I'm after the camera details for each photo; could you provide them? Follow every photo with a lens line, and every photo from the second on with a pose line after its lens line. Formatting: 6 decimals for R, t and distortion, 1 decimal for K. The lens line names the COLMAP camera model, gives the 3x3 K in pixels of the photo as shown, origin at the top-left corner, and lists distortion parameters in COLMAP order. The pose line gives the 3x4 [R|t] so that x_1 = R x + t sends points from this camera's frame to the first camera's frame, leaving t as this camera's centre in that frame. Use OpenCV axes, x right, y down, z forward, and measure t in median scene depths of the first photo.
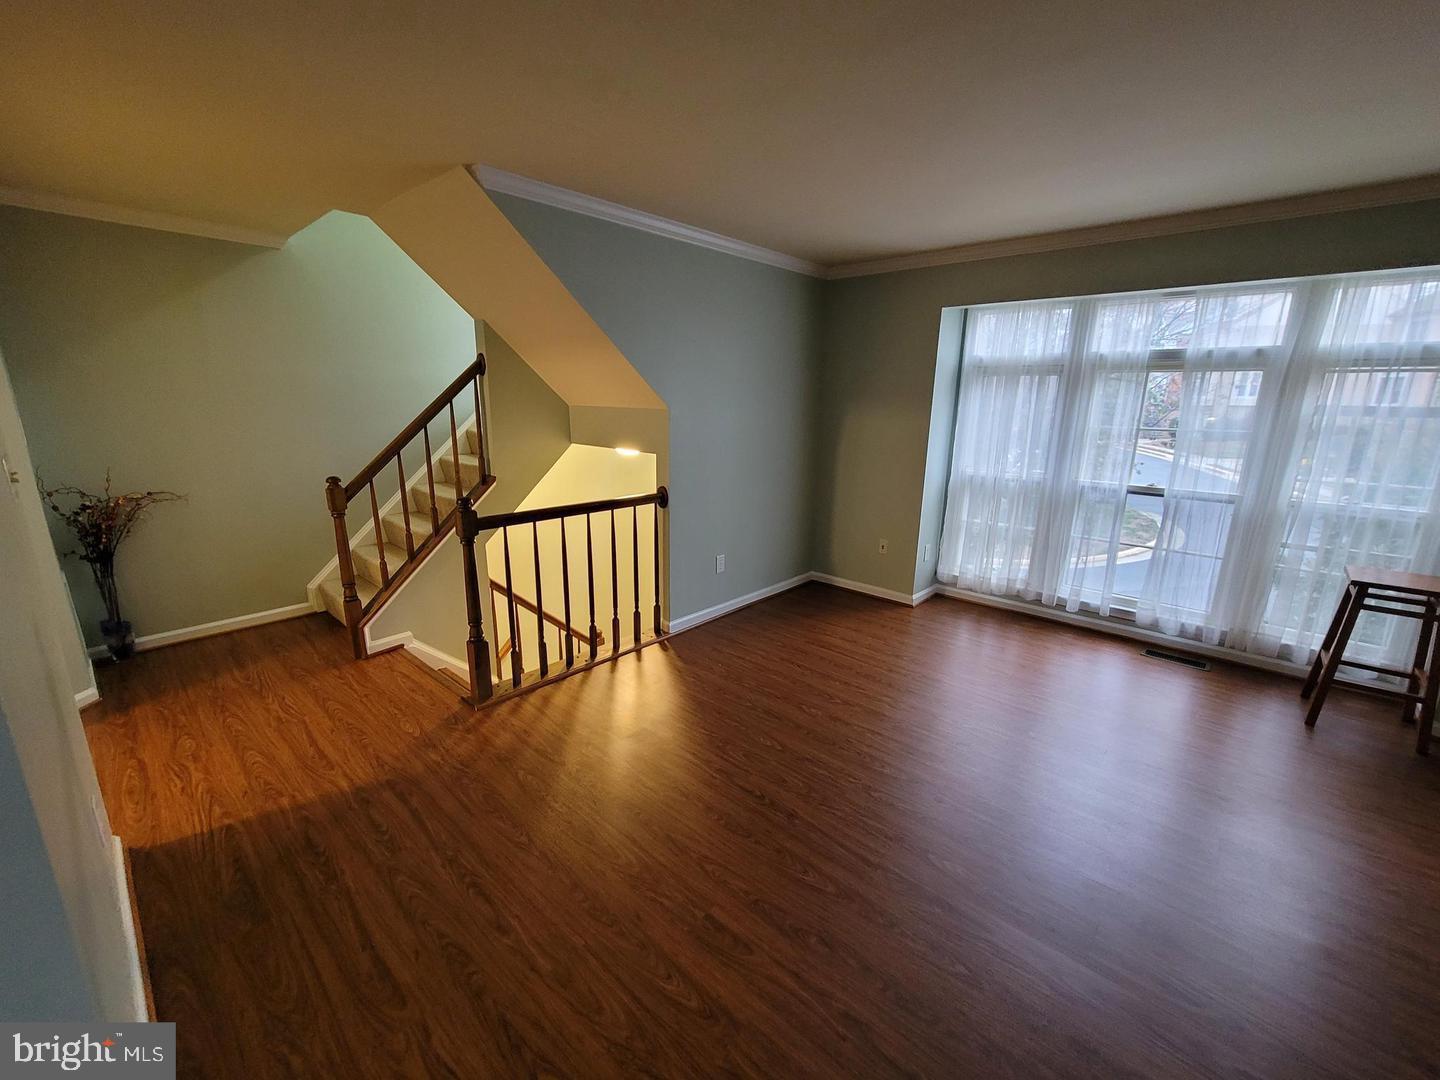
lens RADIAL K [[587.7, 0, 720.0], [0, 587.7, 540.0], [0, 0, 1]] dist [0.001560, 0.000183]
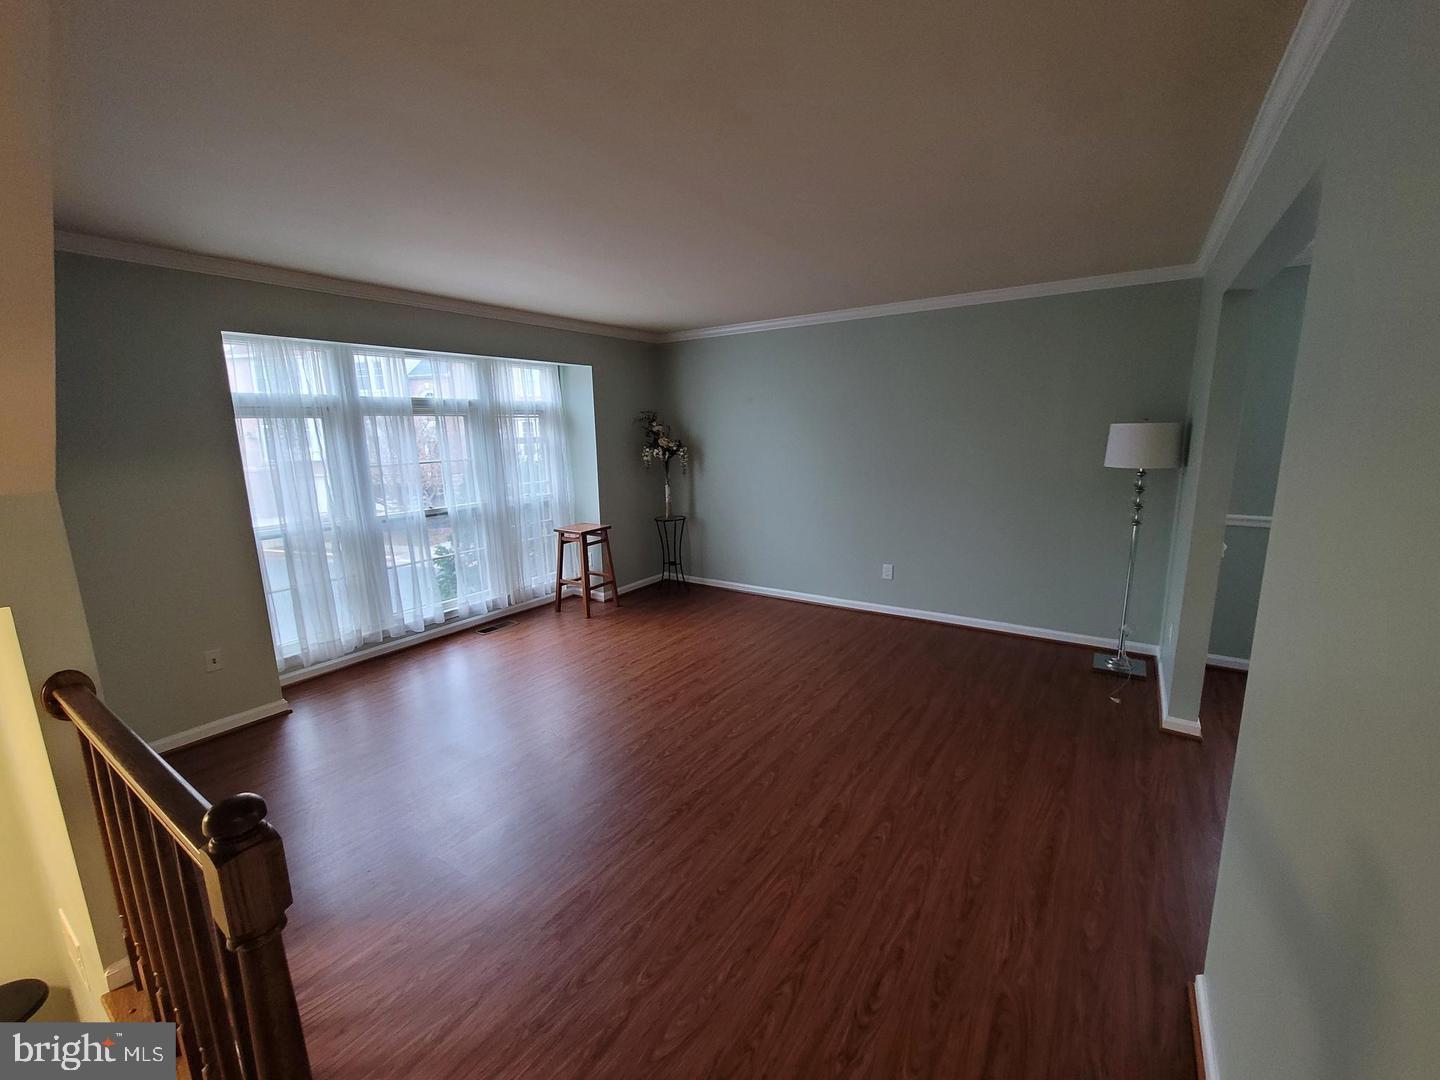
lens RADIAL K [[593.3, 0, 721.3], [0, 593.3, 543.1], [0, 0, 1]] dist [-0.010489, 0.004164]
pose [[-0.141205, -0.198340, 0.969908, -0.568450], [0.258561, 0.938331, 0.229525, -0.154923], [-0.955619, 0.283191, -0.081214, 0.567910]]
